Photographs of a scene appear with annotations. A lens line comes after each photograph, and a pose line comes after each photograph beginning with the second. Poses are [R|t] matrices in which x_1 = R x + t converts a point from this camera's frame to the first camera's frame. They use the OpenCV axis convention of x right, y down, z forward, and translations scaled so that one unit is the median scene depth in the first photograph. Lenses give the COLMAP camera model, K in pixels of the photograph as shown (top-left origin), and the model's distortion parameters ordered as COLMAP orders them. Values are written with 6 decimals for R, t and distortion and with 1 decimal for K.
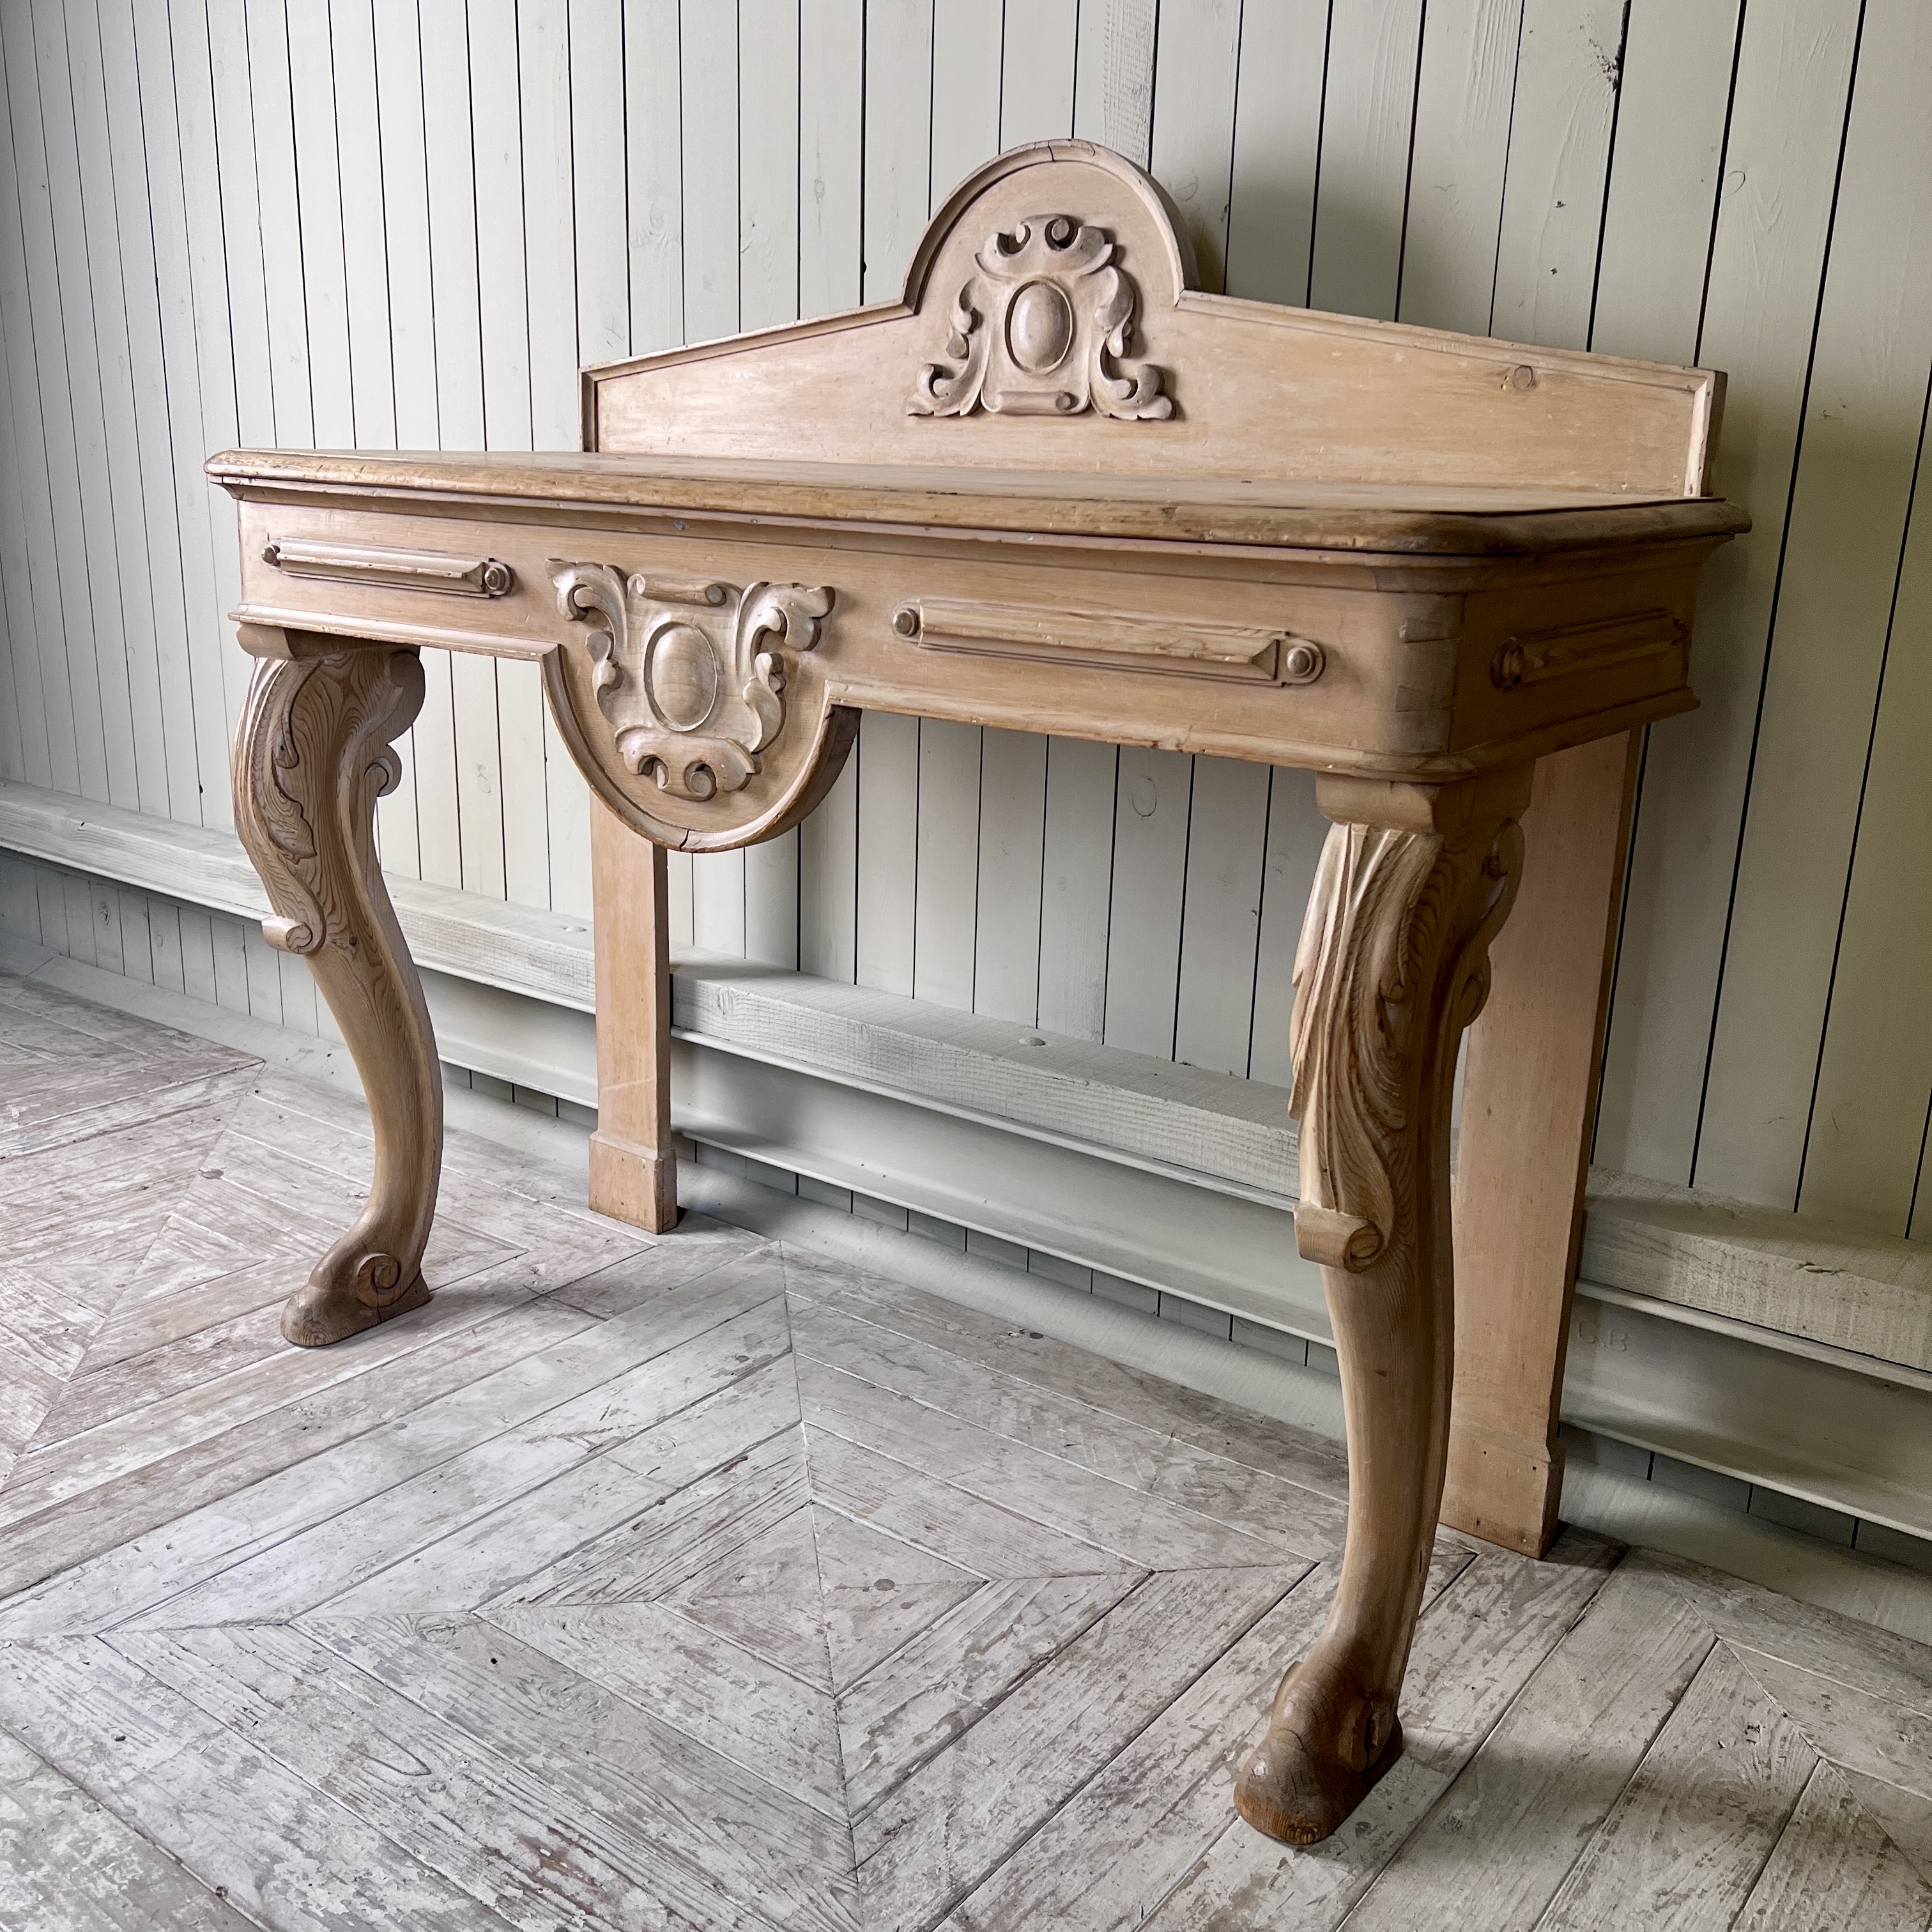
lens RADIAL K [[1948.6, 0, 953.6], [0, 1948.6, 992.9], [0, 0, 1]] dist [0.008471, 0.012576]
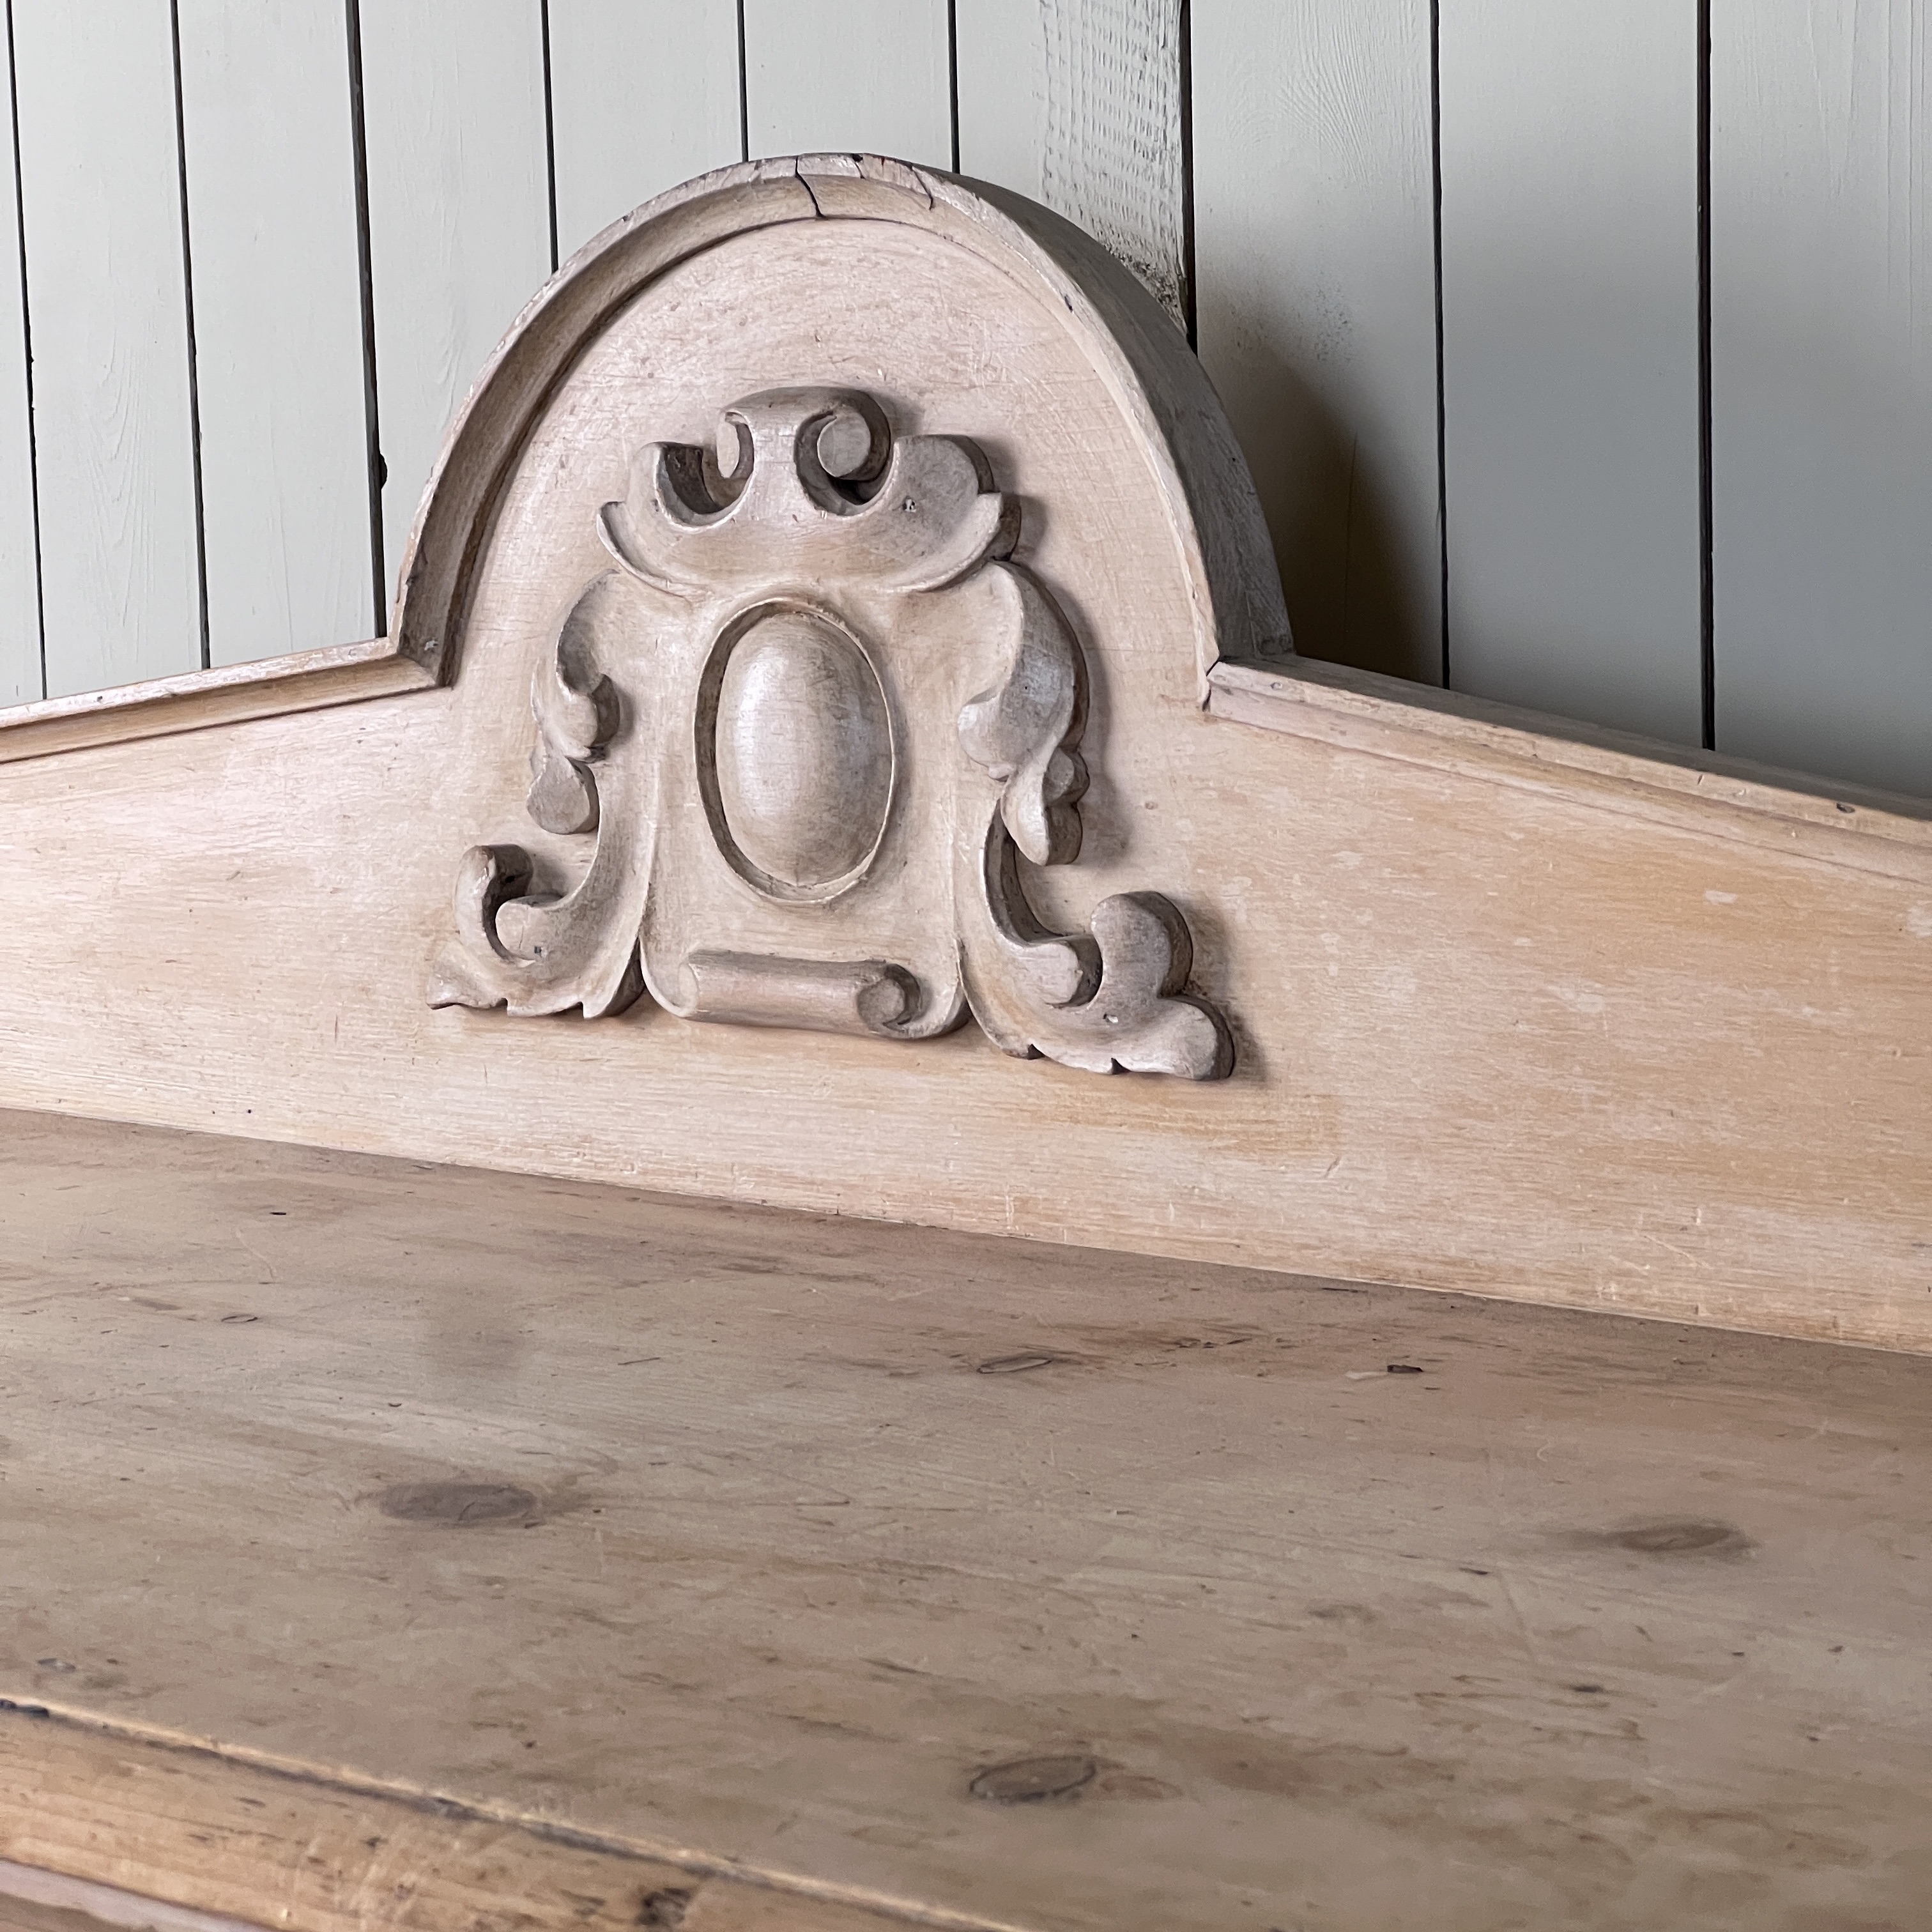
lens RADIAL K [[5679.3, 0, 966.0], [0, 5679.3, 966.0], [0, 0, 1]] dist [-0.408089, 12.021136]
pose [[0.993568, -0.039511, -0.106117, 0.161088], [0.021730, 0.986261, -0.163761, -0.171620], [0.111129, 0.160402, 0.980776, 0.173089]]
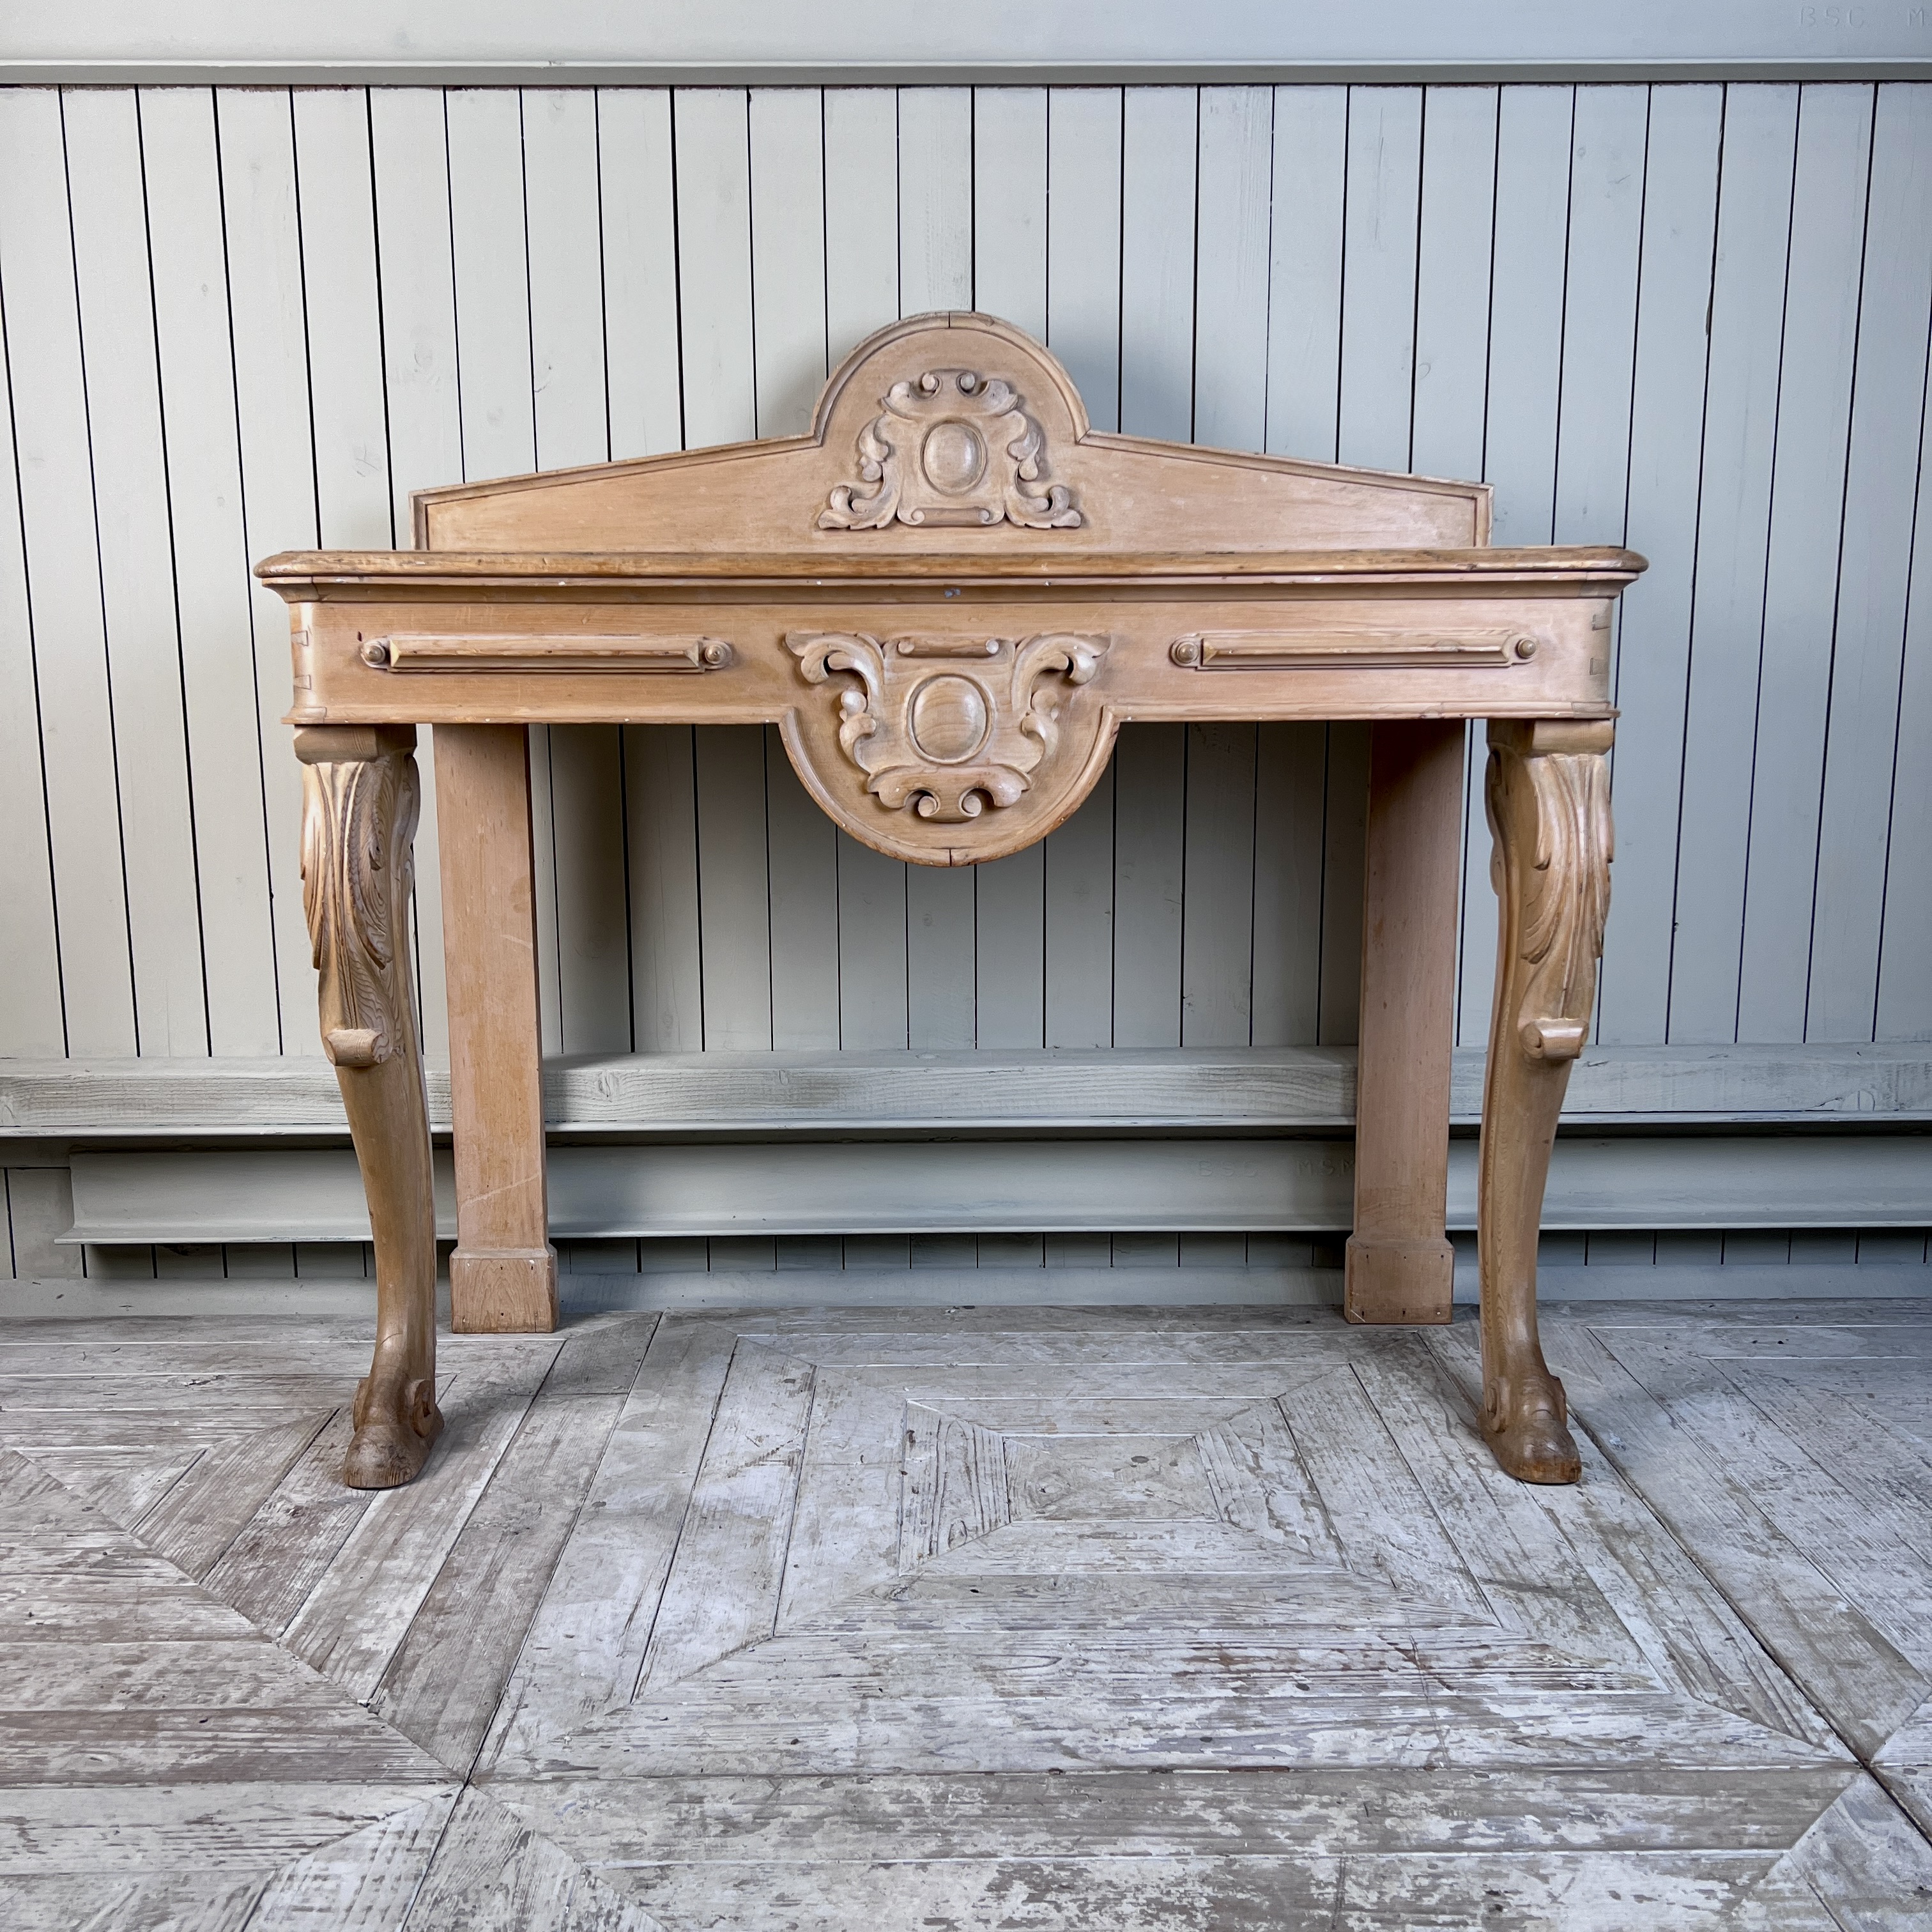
lens RADIAL K [[1939.3, 0, 967.9], [0, 1939.3, 981.2], [0, 0, 1]] dist [0.026857, -0.026143]
pose [[0.787417, -0.130487, 0.602451, -0.750300], [0.196196, 0.979565, -0.044265, 0.043986], [-0.584364, 0.153053, 0.796927, 0.059669]]
